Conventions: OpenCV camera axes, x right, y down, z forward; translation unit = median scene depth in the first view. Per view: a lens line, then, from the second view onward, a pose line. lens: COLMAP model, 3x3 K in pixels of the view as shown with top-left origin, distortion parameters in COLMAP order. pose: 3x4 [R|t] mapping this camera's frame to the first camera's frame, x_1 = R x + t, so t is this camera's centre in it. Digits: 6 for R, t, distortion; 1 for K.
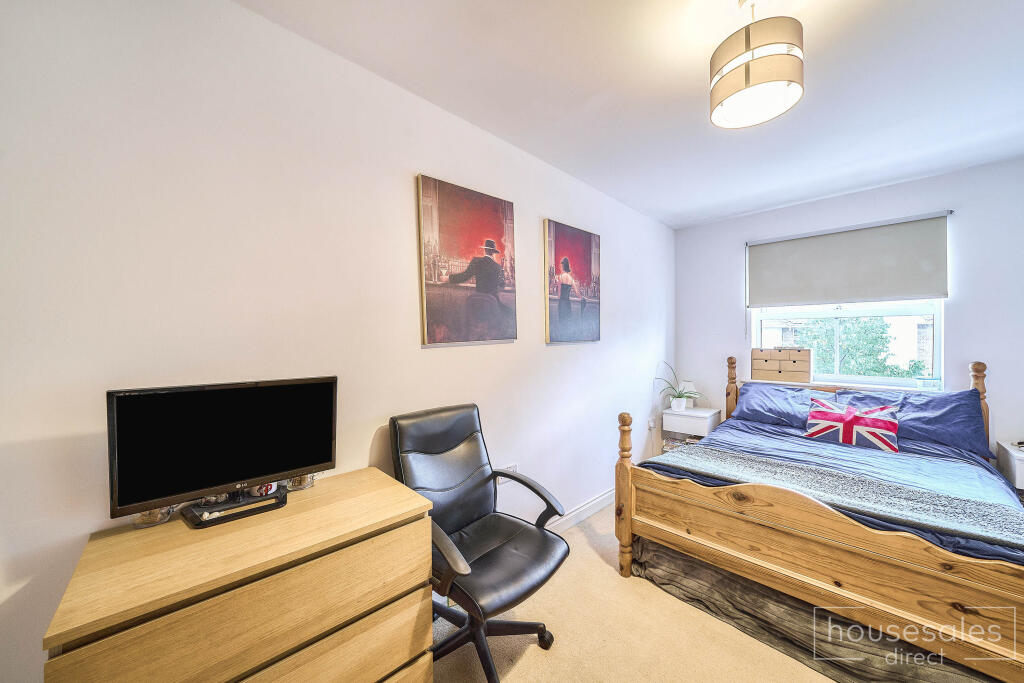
lens RADIAL K [[368.5, 0, 512.0], [0, 368.5, 341.5], [0, 0, 1]] dist [0.000006, 0.000068]
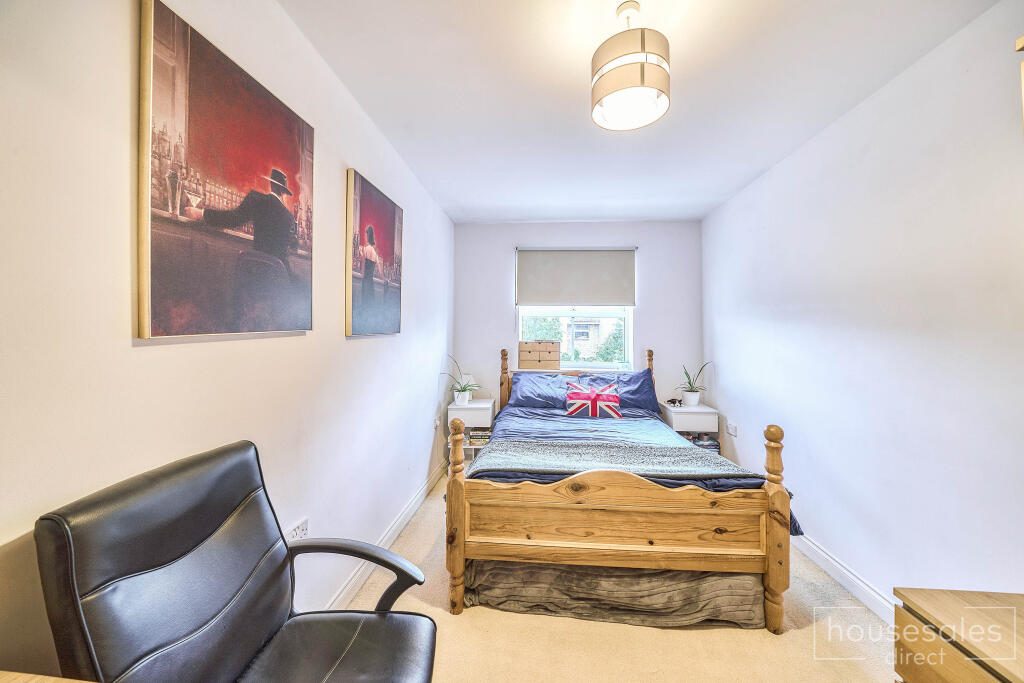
lens RADIAL K [[363.9, 0, 509.0], [0, 363.9, 324.4], [0, 0, 1]] dist [-0.016754, 0.000145]
pose [[0.756830, 0.025482, 0.653115, -0.159187], [-0.008066, 0.999528, -0.029651, 0.000464], [-0.653562, 0.017173, 0.756678, 0.290977]]
